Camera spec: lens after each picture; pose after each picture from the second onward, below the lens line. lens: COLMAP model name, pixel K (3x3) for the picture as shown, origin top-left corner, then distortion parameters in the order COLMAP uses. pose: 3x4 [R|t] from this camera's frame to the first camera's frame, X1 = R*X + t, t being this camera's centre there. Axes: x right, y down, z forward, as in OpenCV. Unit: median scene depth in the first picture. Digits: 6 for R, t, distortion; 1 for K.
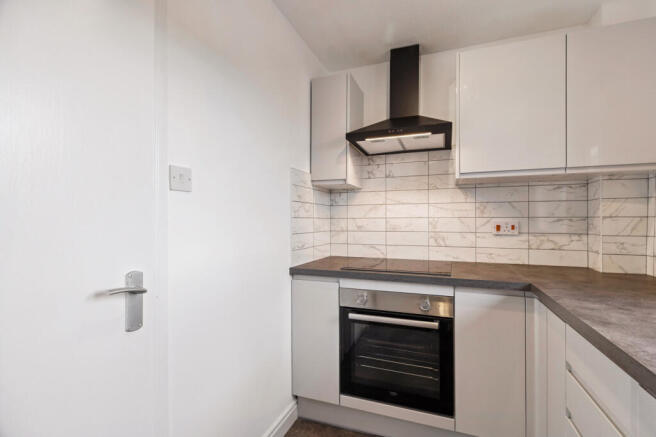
lens RADIAL K [[295.2, 0, 342.4], [0, 295.2, 220.6], [0, 0, 1]] dist [0.002589, -0.000140]
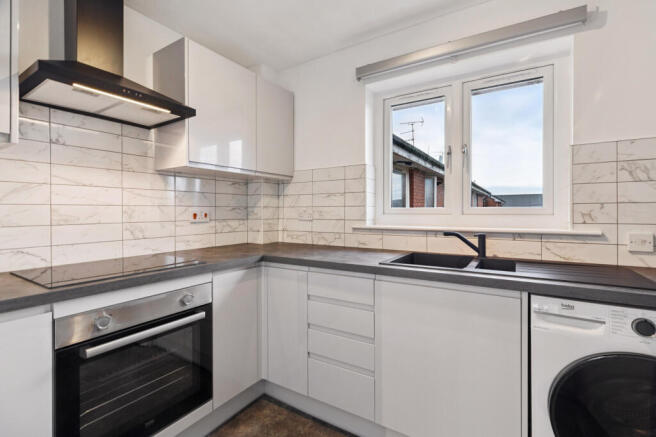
lens RADIAL K [[295.2, 0, 343.2], [0, 295.2, 210.6], [0, 0, 1]] dist [0.002589, -0.000140]
pose [[0.191188, 0.001549, 0.981552, -0.428569], [0.005875, 0.999979, -0.002722, 0.011303], [-0.981536, 0.006287, 0.191175, 0.270928]]
